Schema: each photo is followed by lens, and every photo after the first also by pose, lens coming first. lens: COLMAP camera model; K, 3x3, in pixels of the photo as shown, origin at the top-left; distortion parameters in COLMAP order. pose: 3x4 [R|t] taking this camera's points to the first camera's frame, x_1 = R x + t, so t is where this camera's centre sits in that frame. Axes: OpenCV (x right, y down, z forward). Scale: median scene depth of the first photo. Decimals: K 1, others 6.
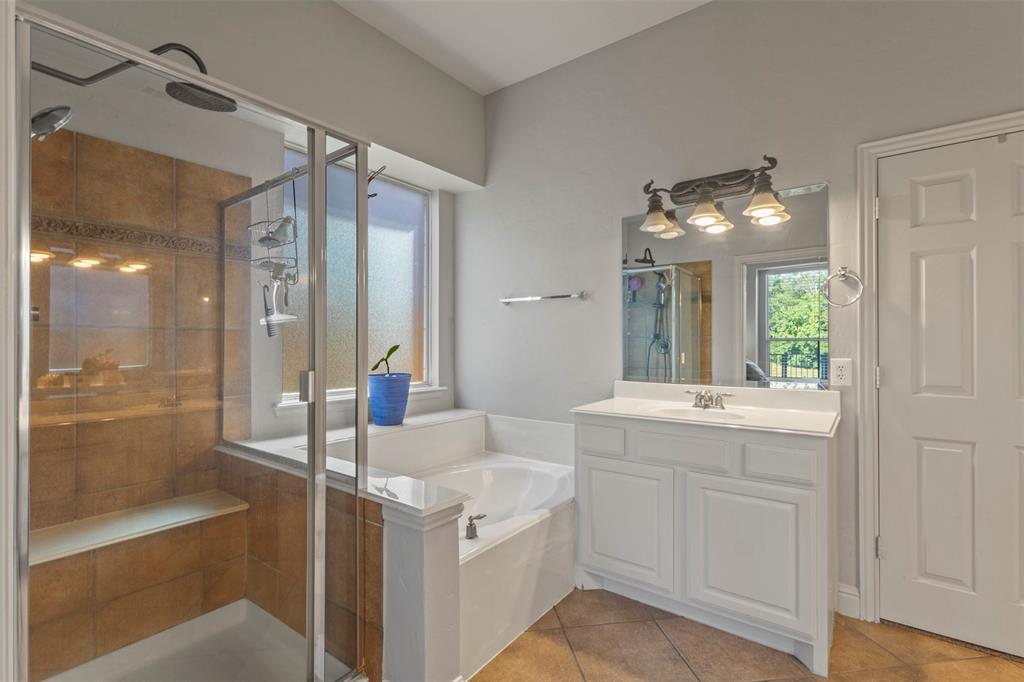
lens RADIAL K [[476.3, 0, 512.8], [0, 476.3, 340.6], [0, 0, 1]] dist [0.005161, -0.000240]
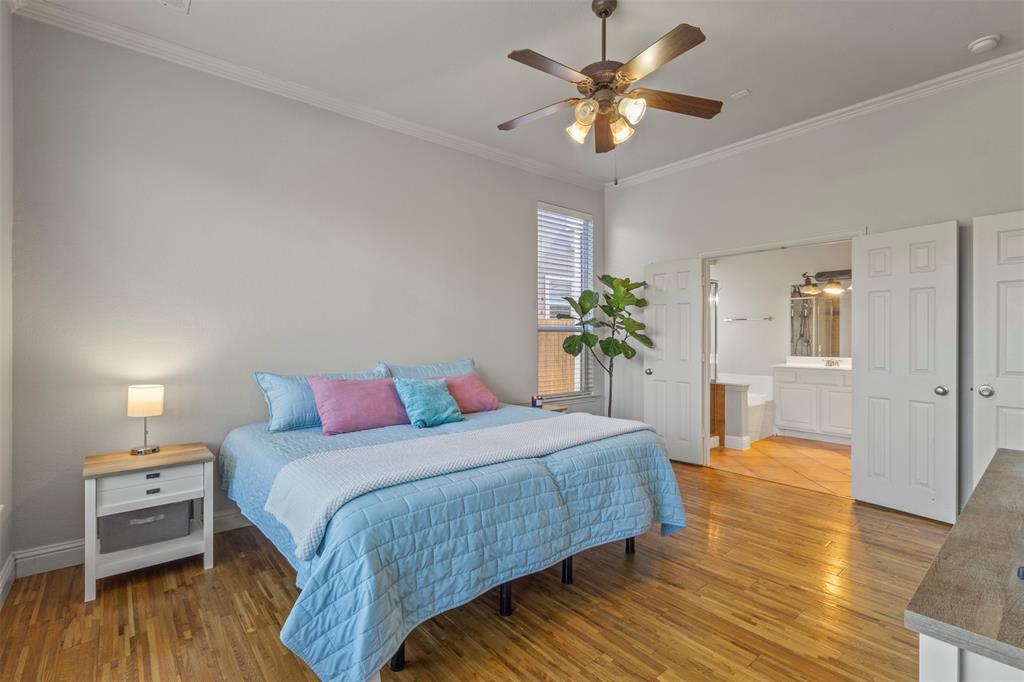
lens RADIAL K [[476.3, 0, 510.1], [0, 476.3, 342.0], [0, 0, 1]] dist [0.005161, -0.000240]
pose [[0.973772, 0.000511, -0.227525, -0.592710], [0.002069, 0.999936, 0.011101, -0.012751], [0.227516, -0.011280, 0.973709, -1.626493]]
